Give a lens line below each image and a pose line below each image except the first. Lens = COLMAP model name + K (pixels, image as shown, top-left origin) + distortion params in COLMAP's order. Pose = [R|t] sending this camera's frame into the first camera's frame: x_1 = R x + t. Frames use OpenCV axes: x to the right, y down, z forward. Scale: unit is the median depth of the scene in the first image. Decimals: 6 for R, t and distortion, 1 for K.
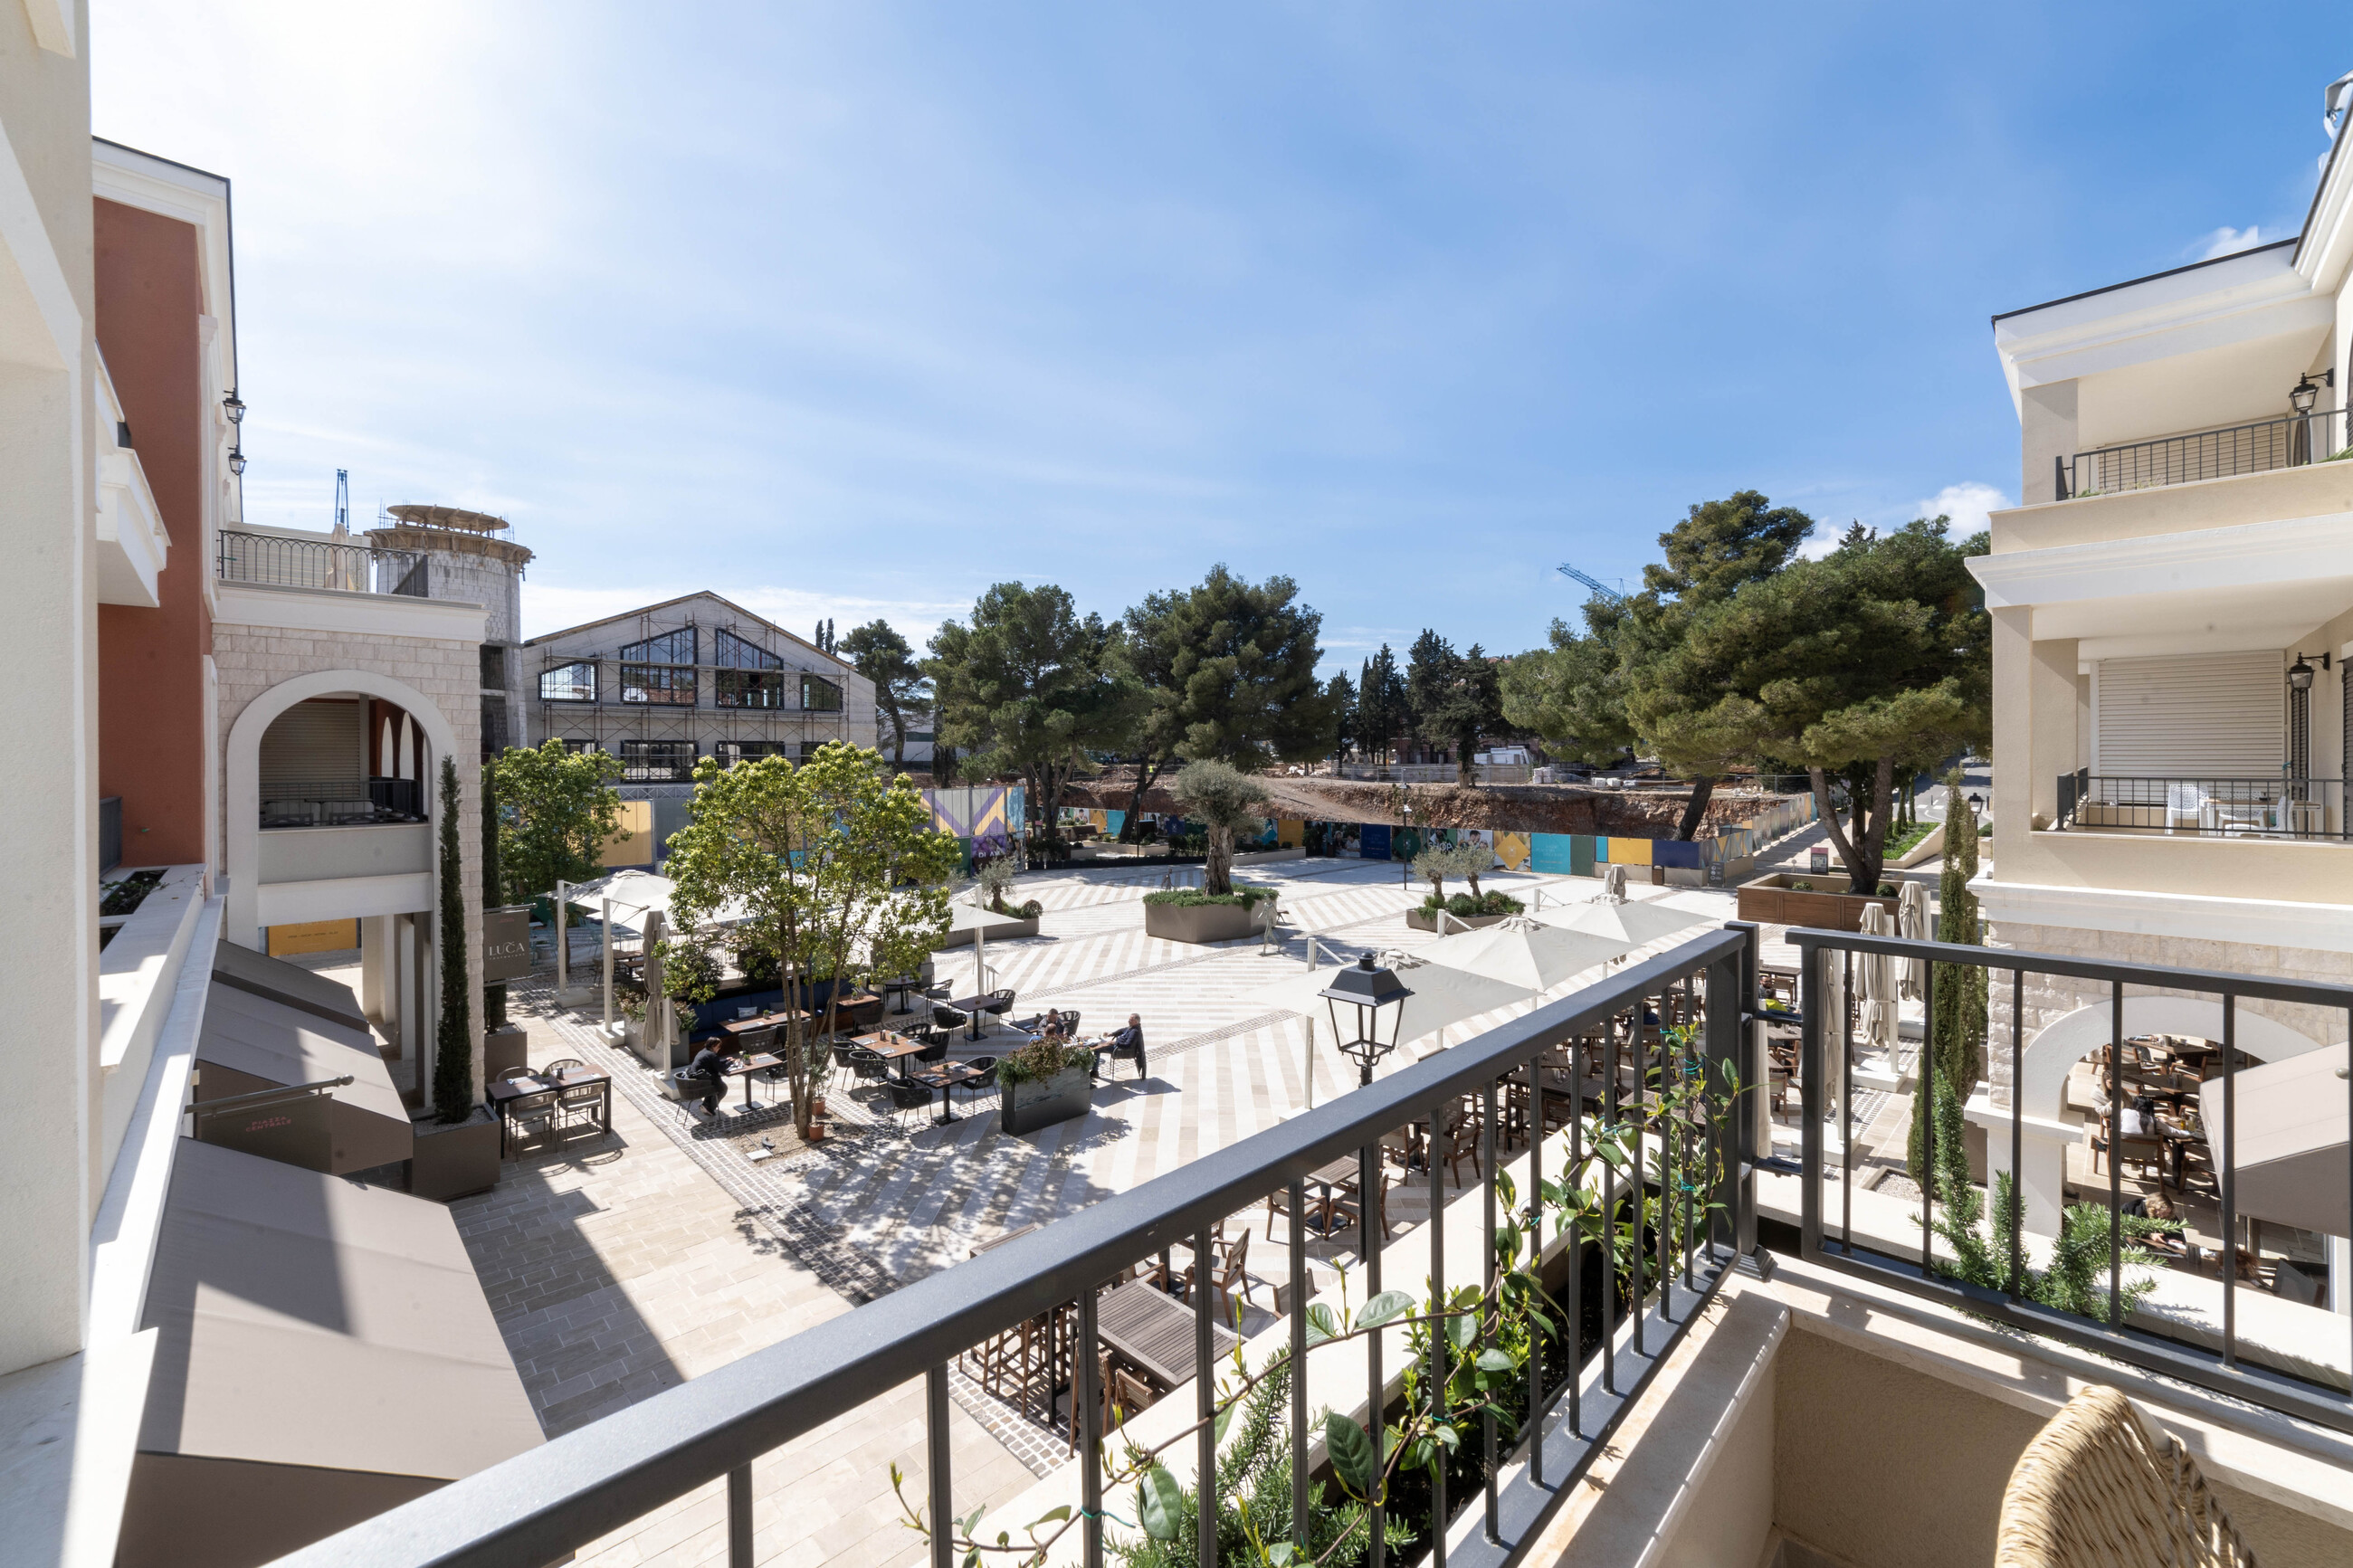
lens RADIAL K [[929.5, 0, 1172.9], [0, 929.5, 761.5], [0, 0, 1]] dist [-0.018858, 0.005053]
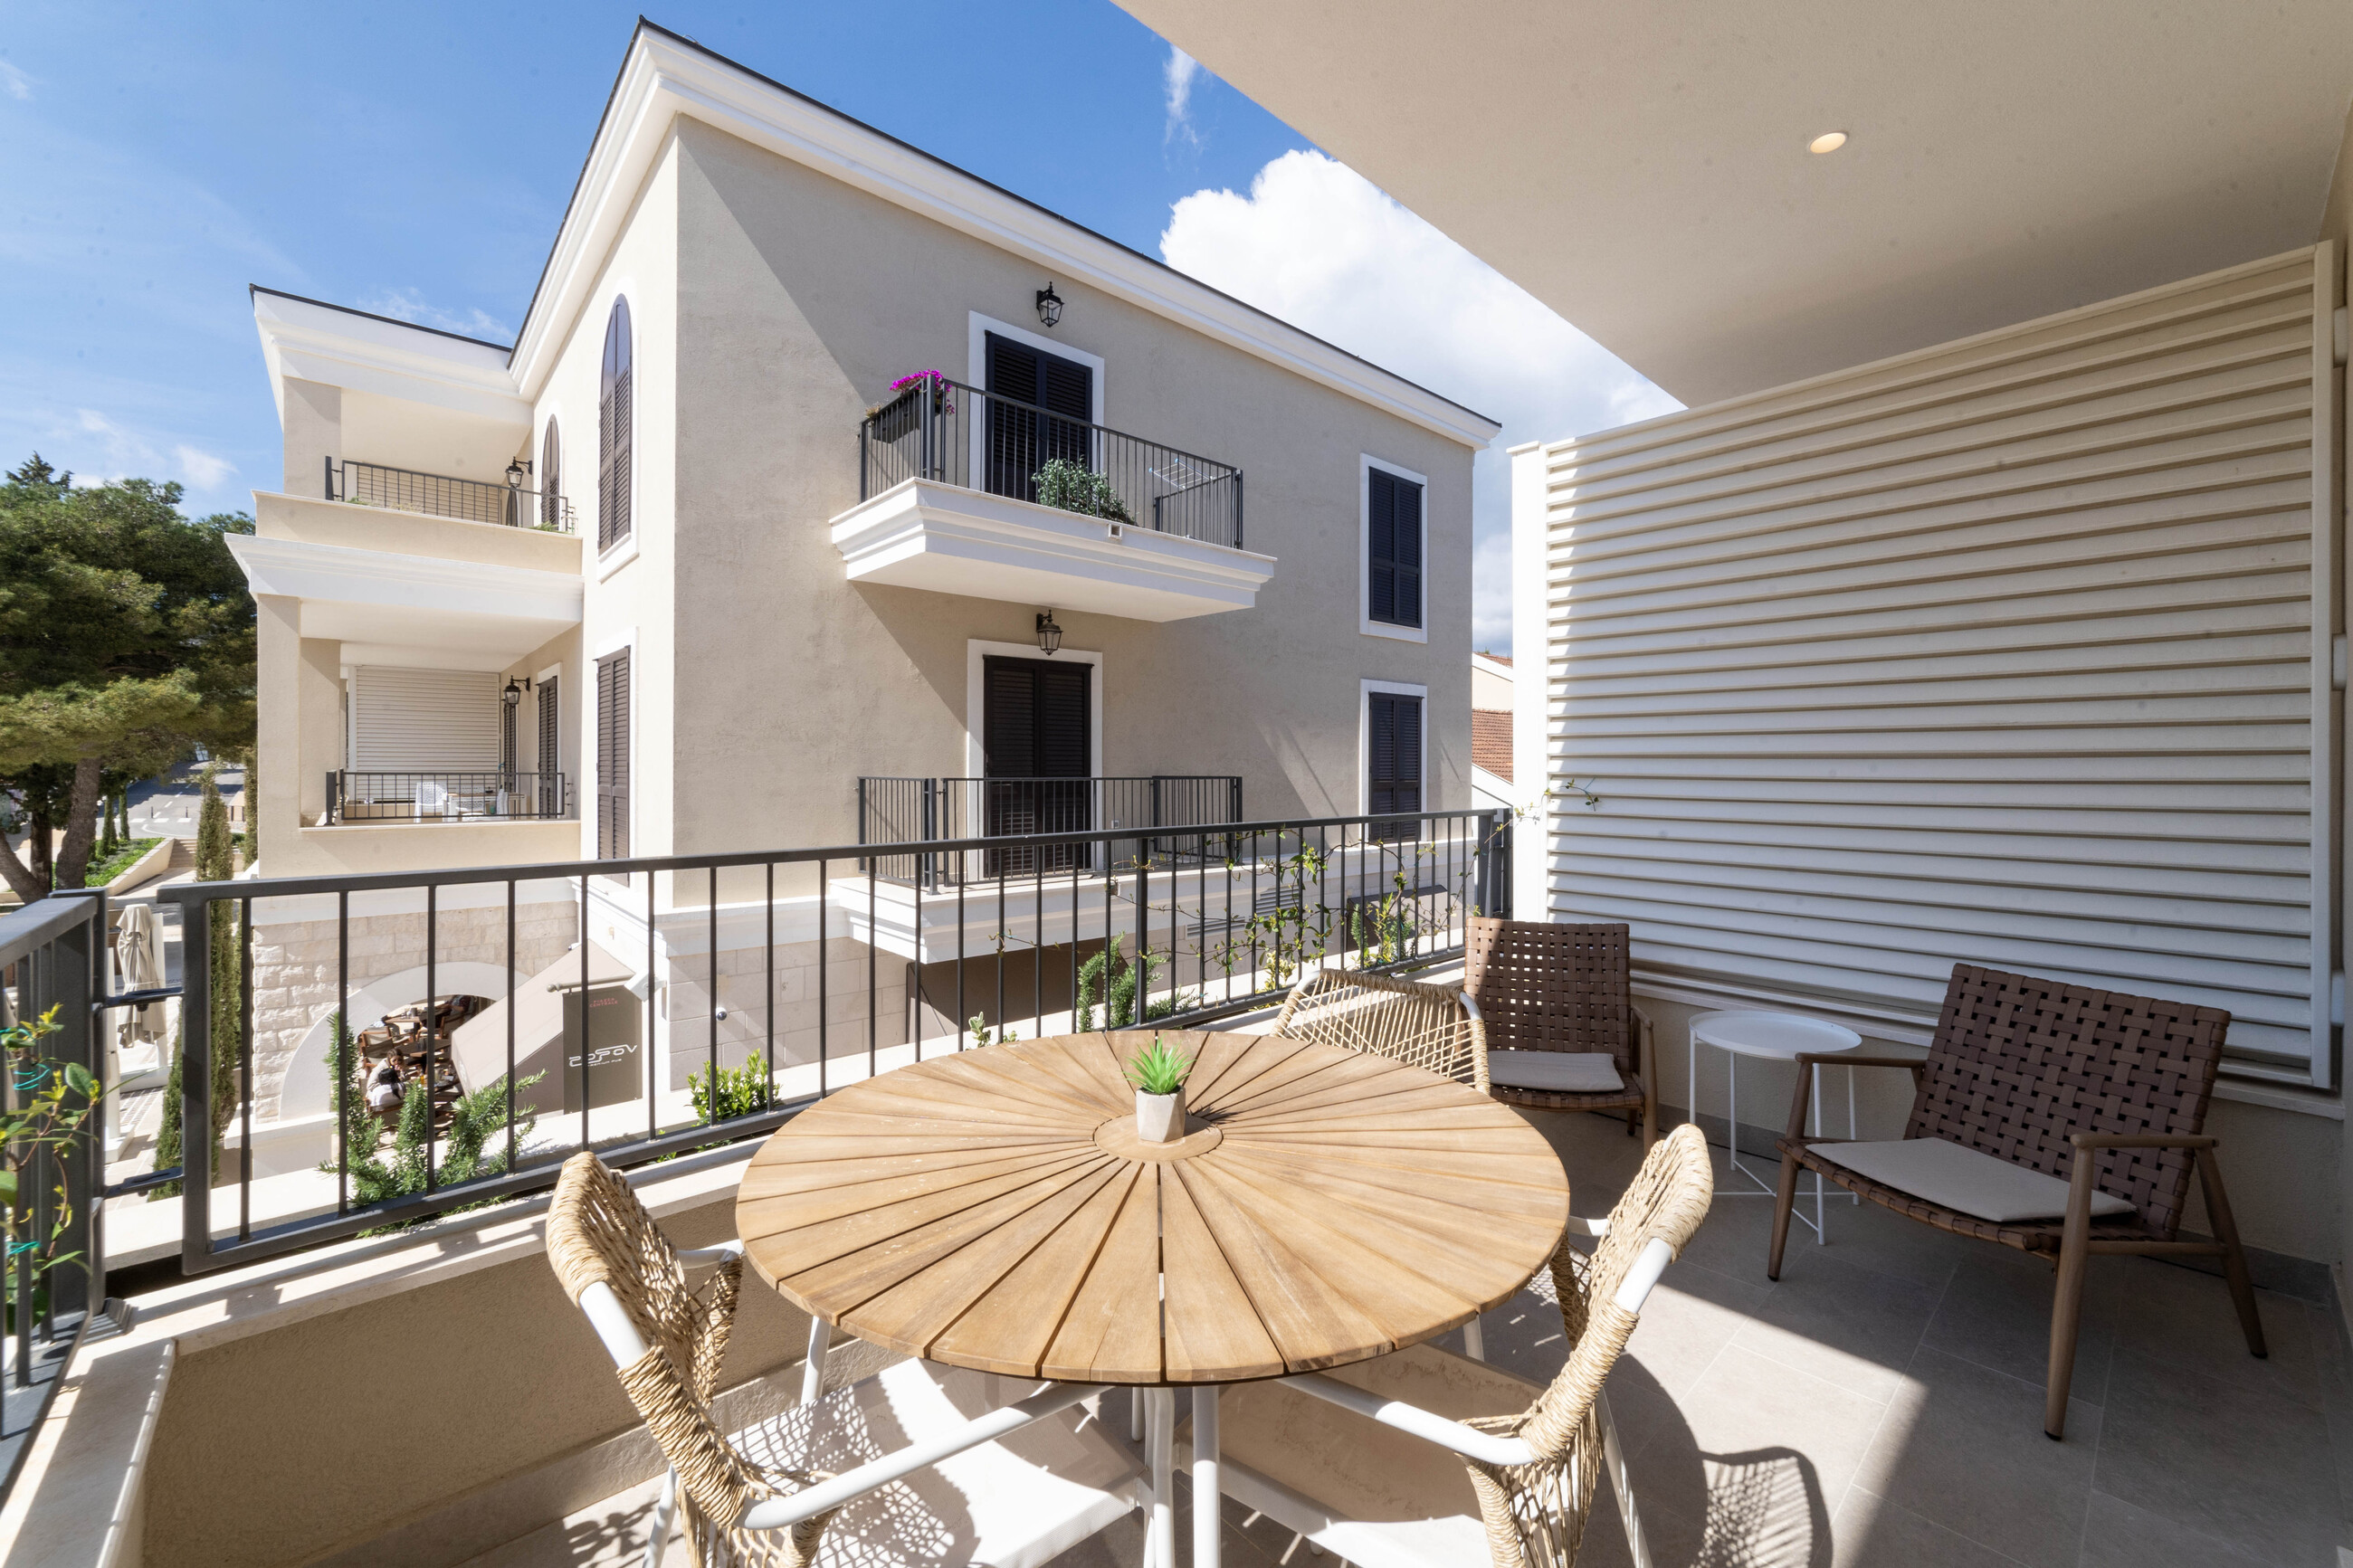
lens RADIAL K [[939.5, 0, 1181.3], [0, 939.5, 759.6], [0, 0, 1]] dist [-0.000236, 0.007267]
pose [[0.050104, 0.011251, 0.998681, -0.007416], [0.000919, 0.999936, -0.011311, 0.004377], [-0.998744, 0.001485, 0.050090, 0.002726]]
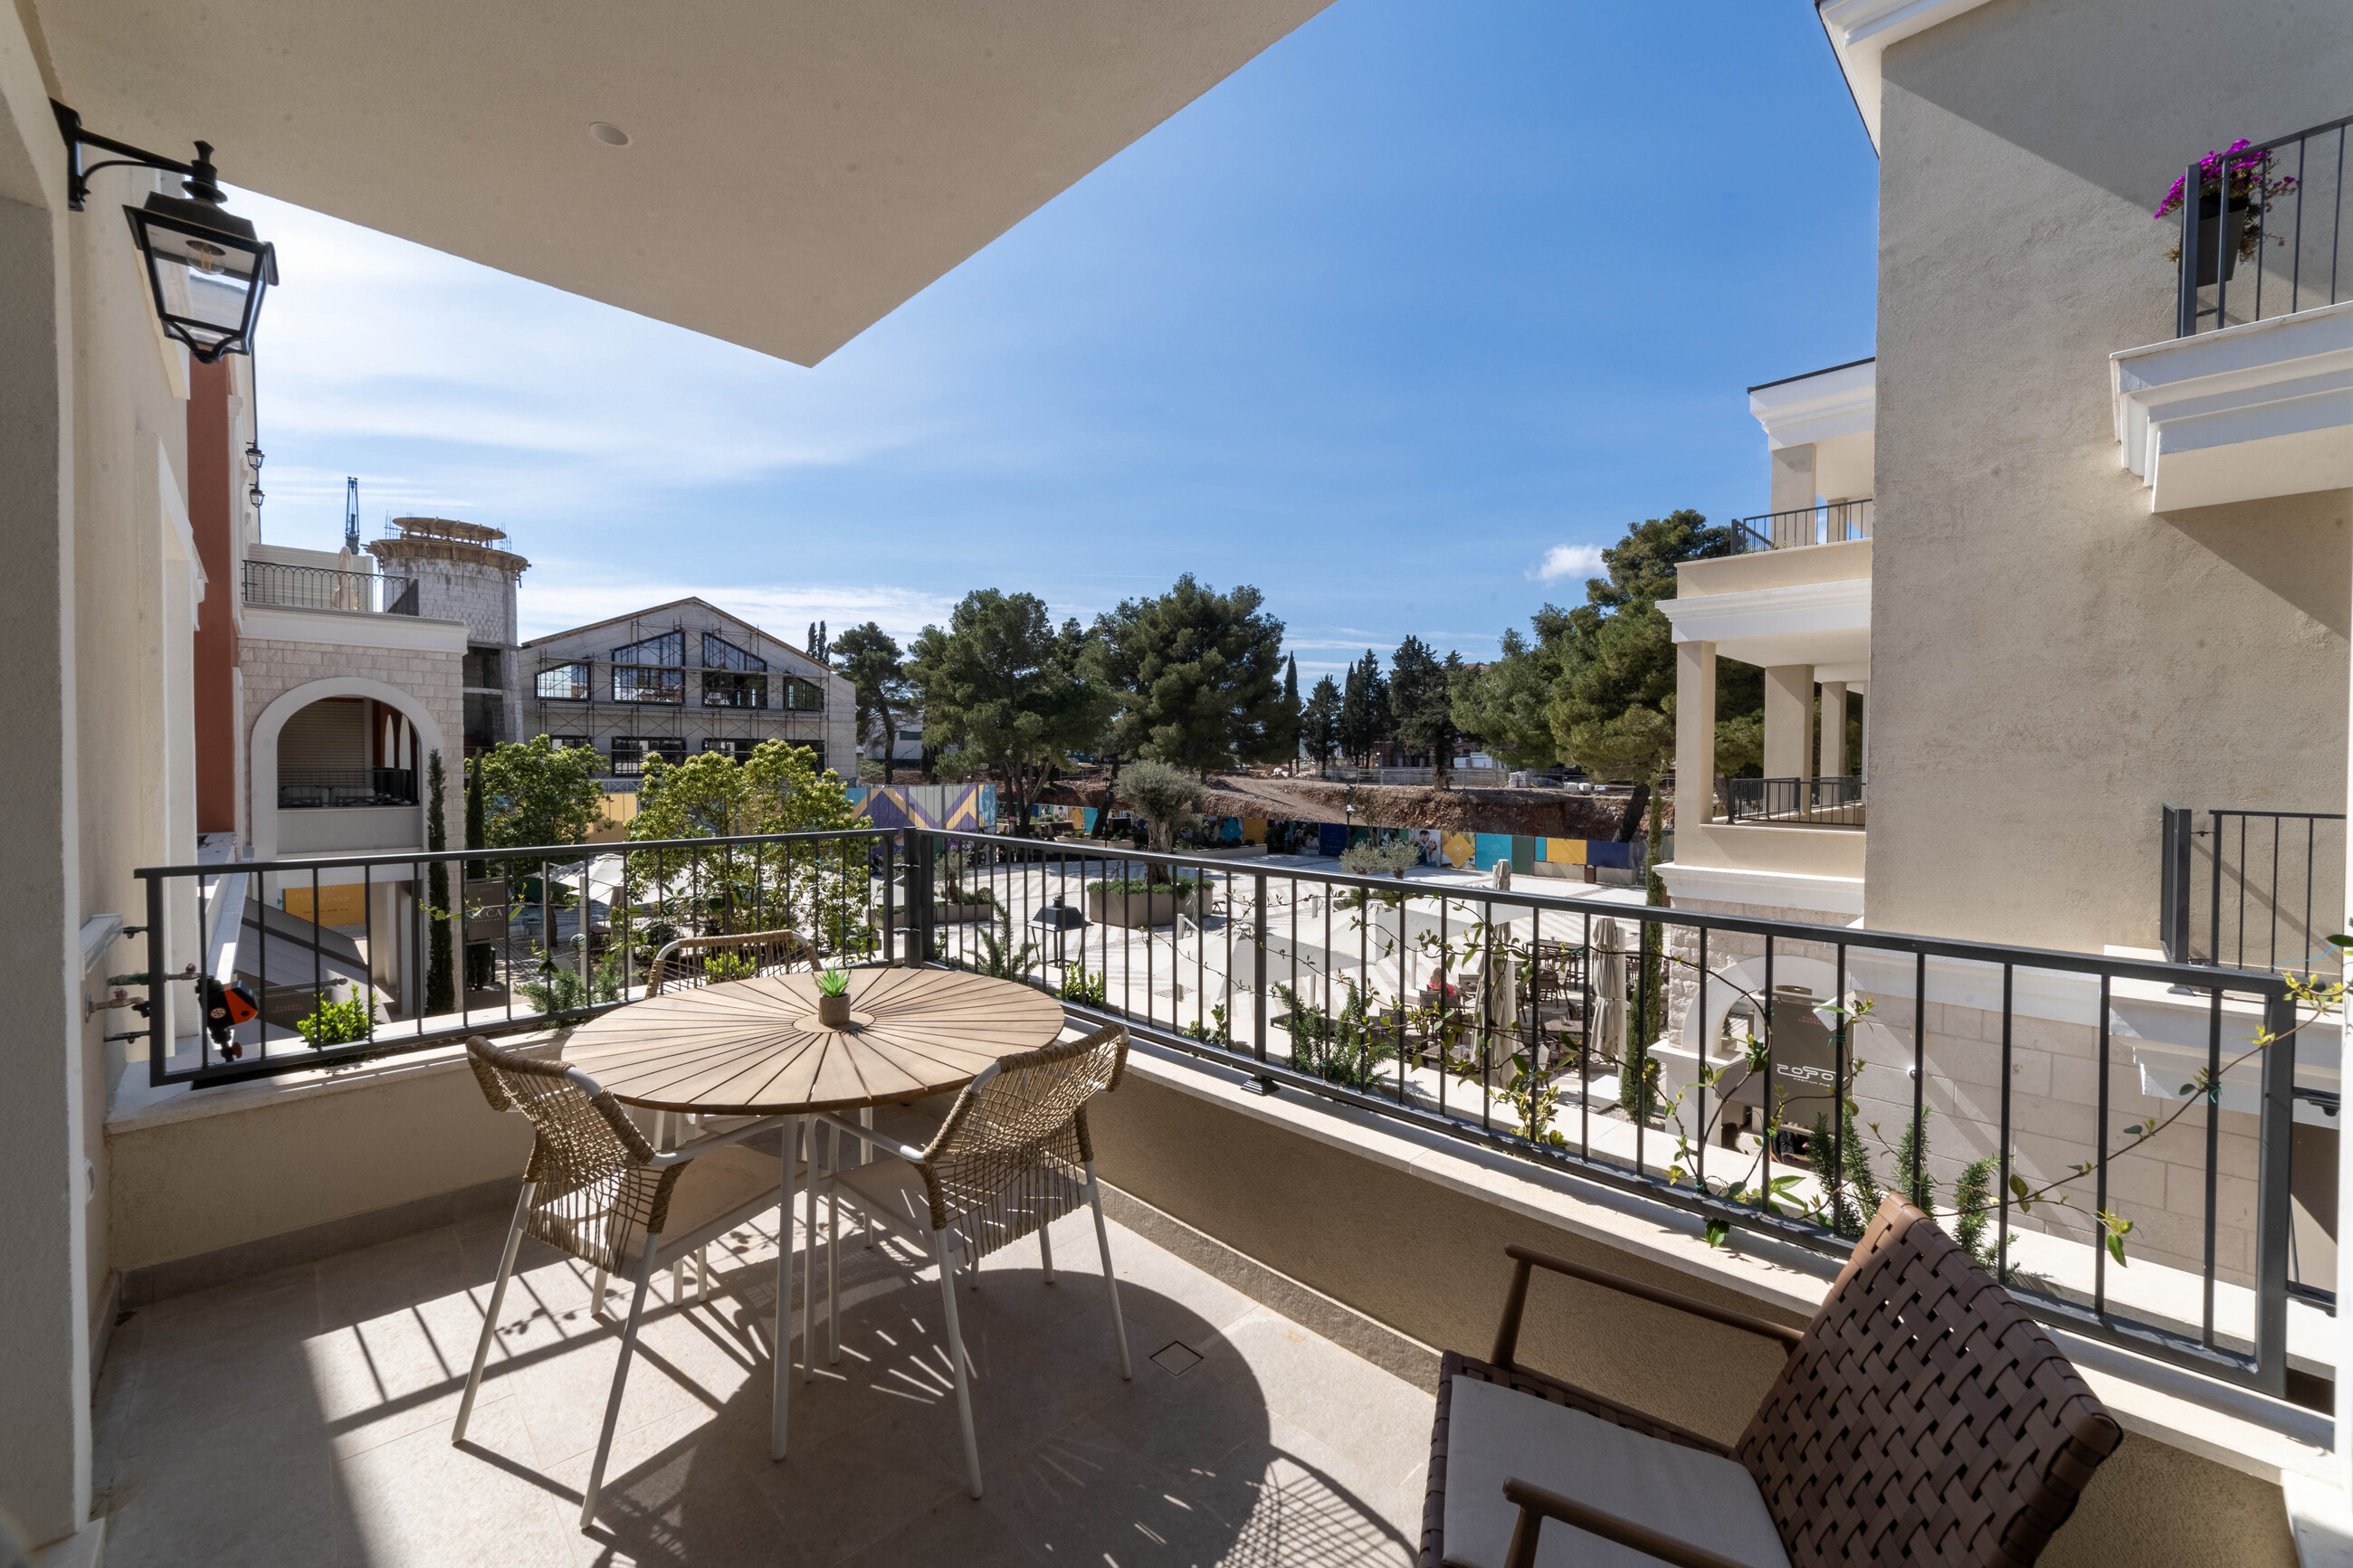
lens RADIAL K [[928.2, 0, 1182.2], [0, 928.2, 778.0], [0, 0, 1]] dist [-0.020962, 0.006105]
pose [[0.999941, 0.010575, -0.002440, 0.072740], [-0.010532, 0.999804, 0.016786, 0.000223], [0.002617, -0.016760, 0.999856, -0.074051]]
